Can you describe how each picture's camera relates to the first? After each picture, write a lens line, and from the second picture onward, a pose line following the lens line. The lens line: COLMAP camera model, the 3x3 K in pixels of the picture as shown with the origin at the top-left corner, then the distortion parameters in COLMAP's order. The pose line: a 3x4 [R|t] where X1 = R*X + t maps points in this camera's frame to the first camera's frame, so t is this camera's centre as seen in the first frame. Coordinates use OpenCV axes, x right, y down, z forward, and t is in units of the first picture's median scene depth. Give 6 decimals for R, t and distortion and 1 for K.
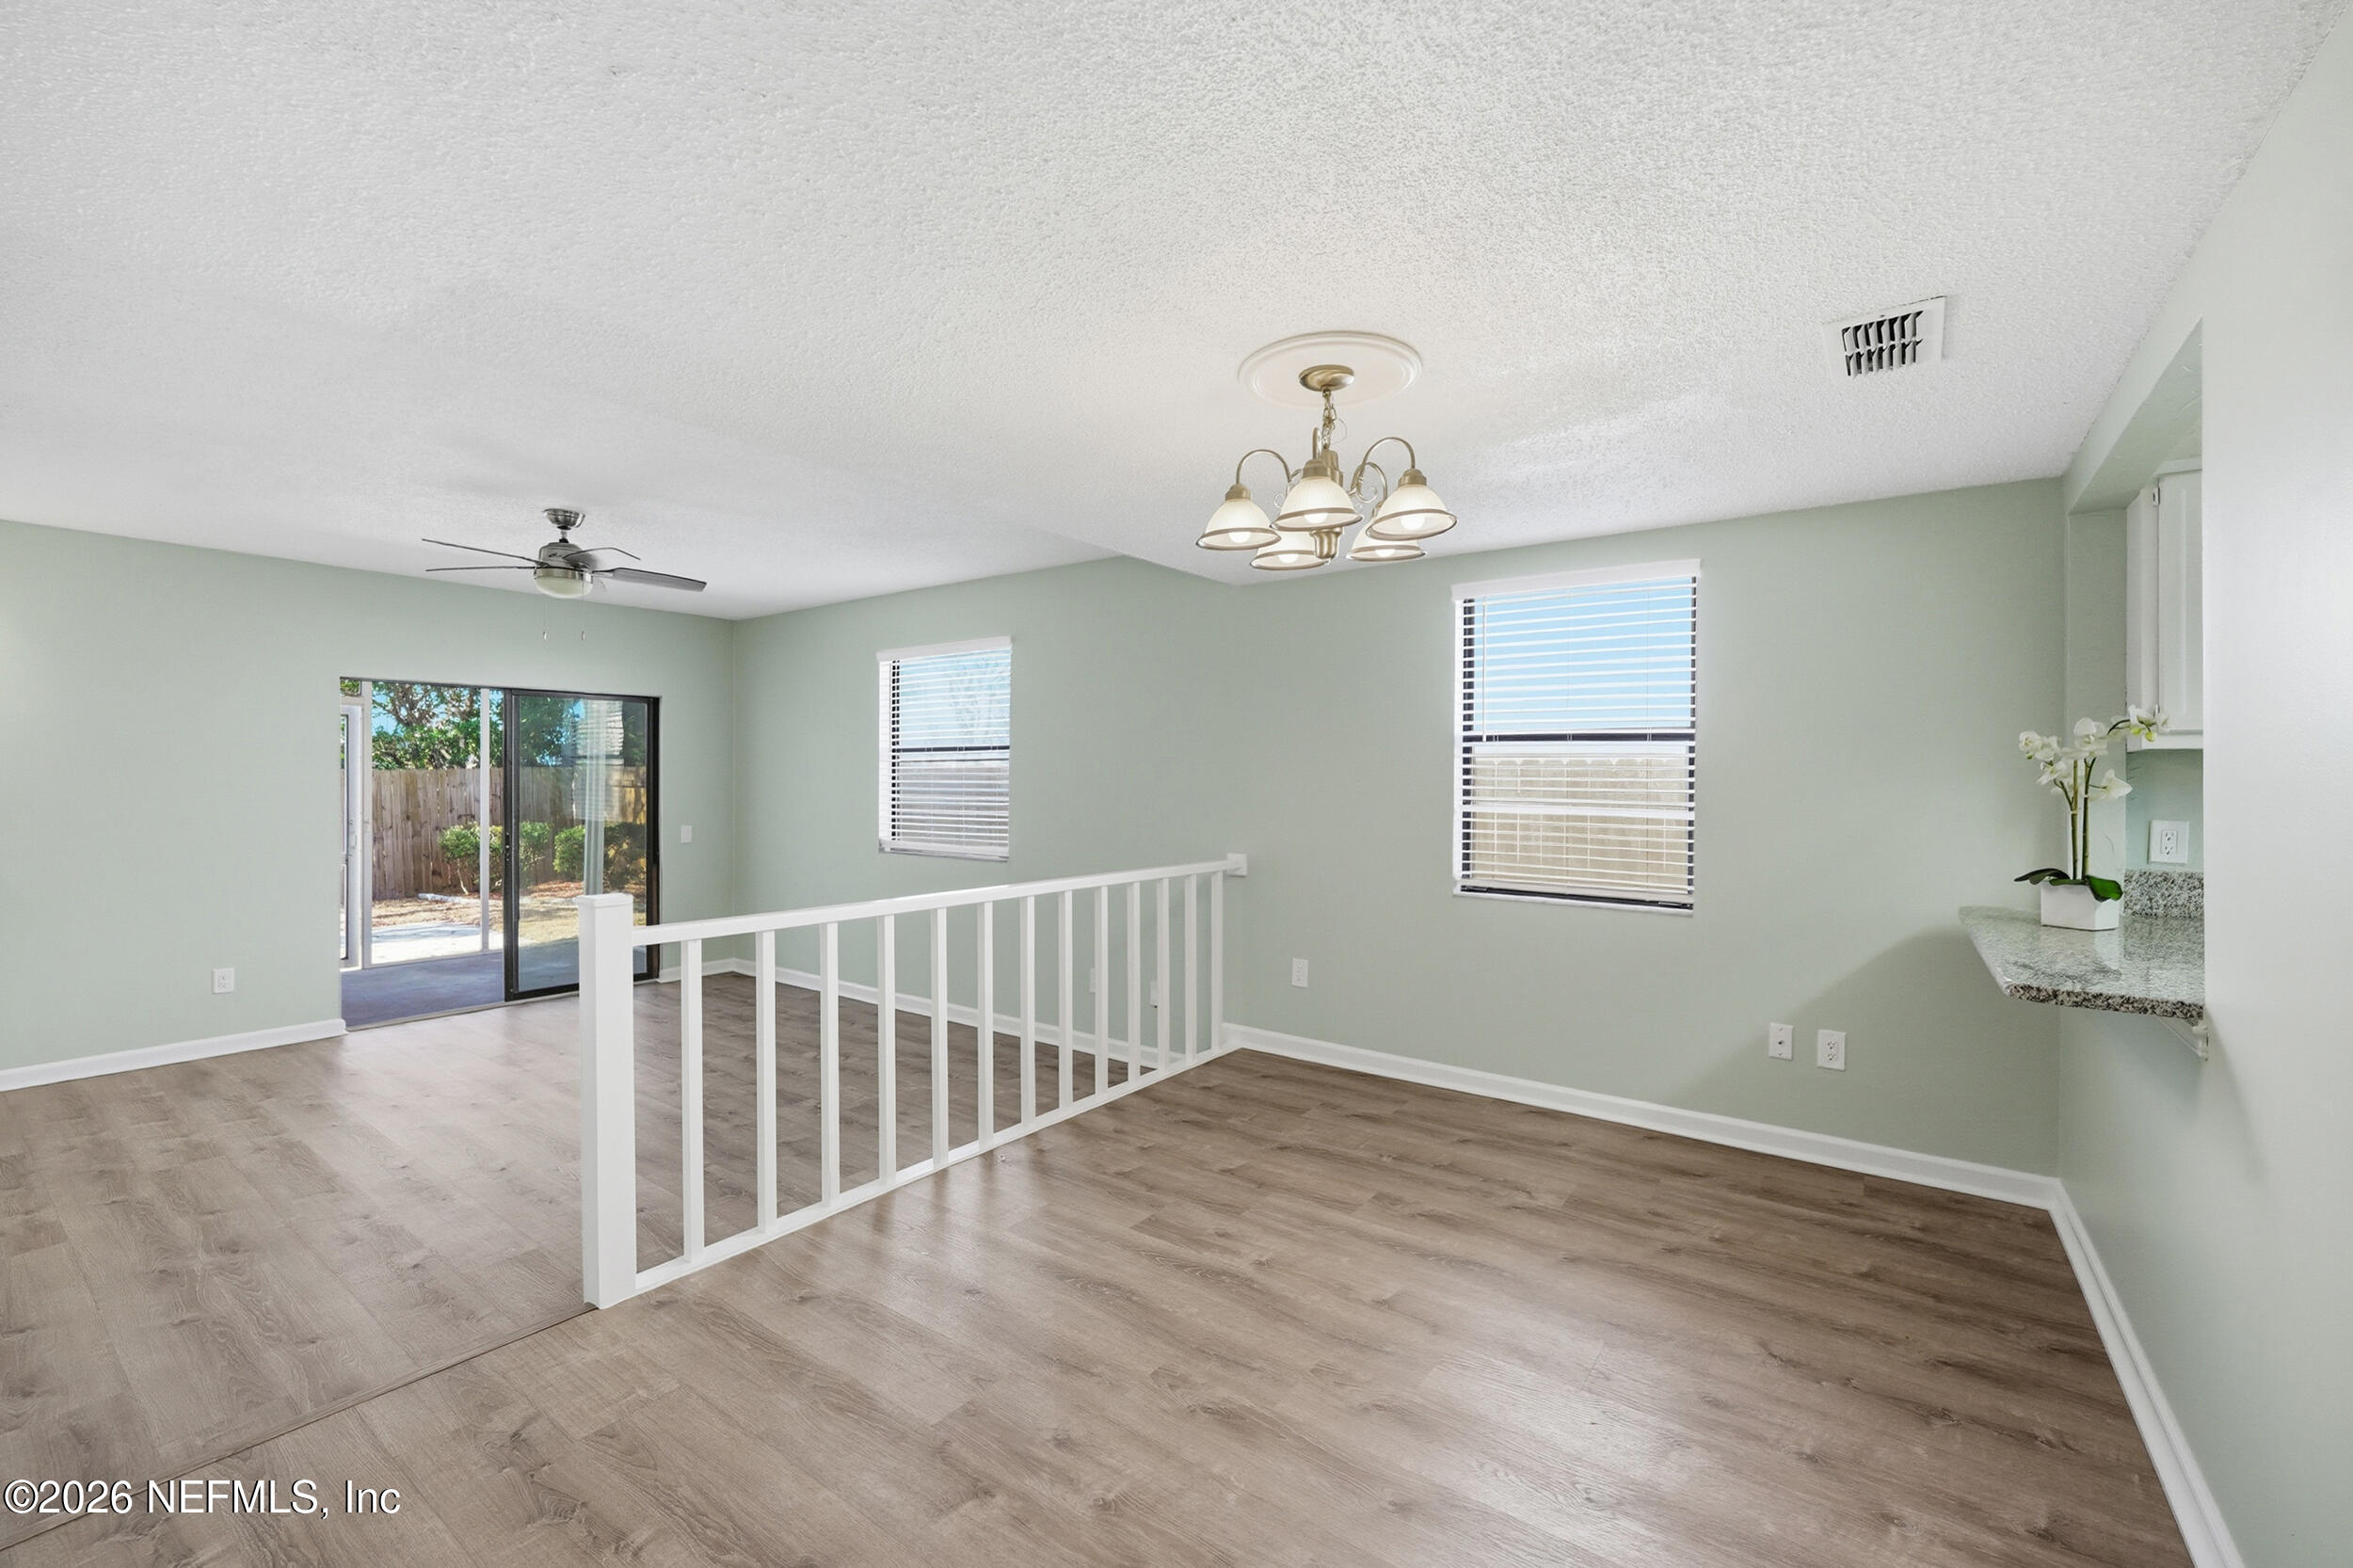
lens RADIAL K [[972.5, 0, 1164.2], [0, 972.5, 773.6], [0, 0, 1]] dist [-0.009224, 0.001400]
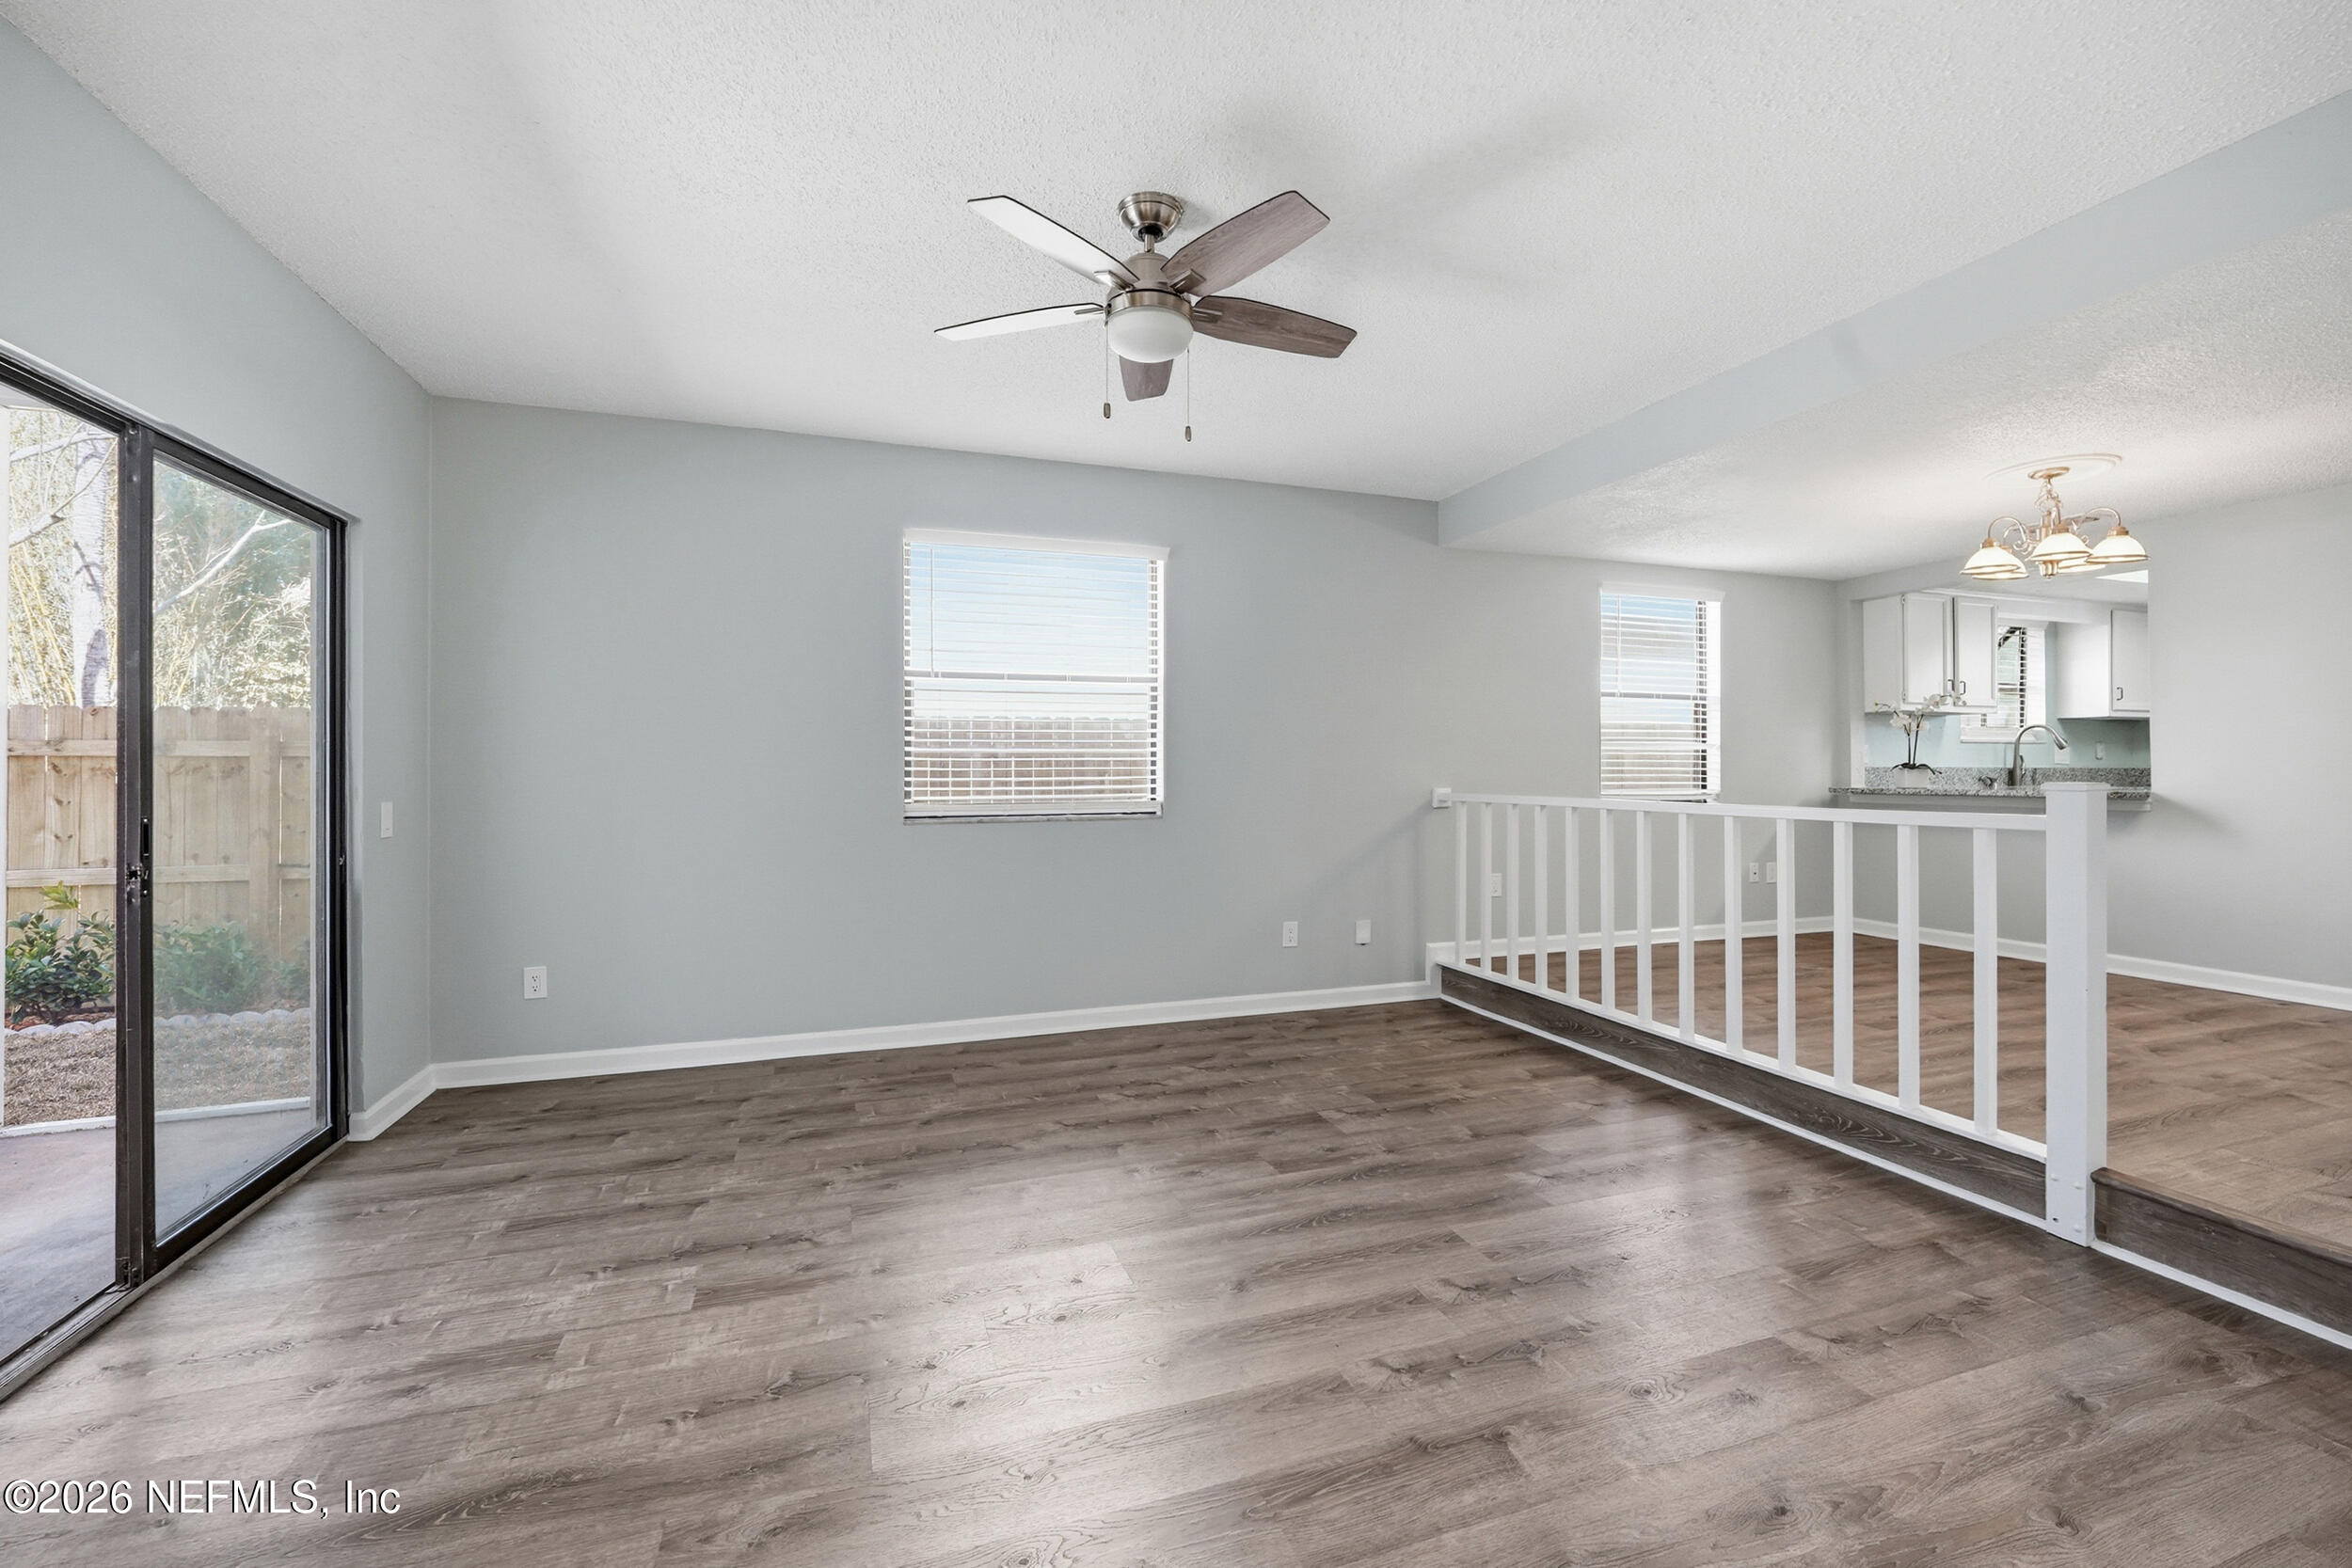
lens RADIAL K [[972.0, 0, 1183.0], [0, 972.0, 771.2], [0, 0, 1]] dist [-0.009224, 0.001400]
pose [[0.557459, -0.009045, 0.830155, -1.129091], [-0.001086, 0.999932, 0.011625, 0.055932], [-0.830204, -0.007382, 0.557411, 0.695953]]
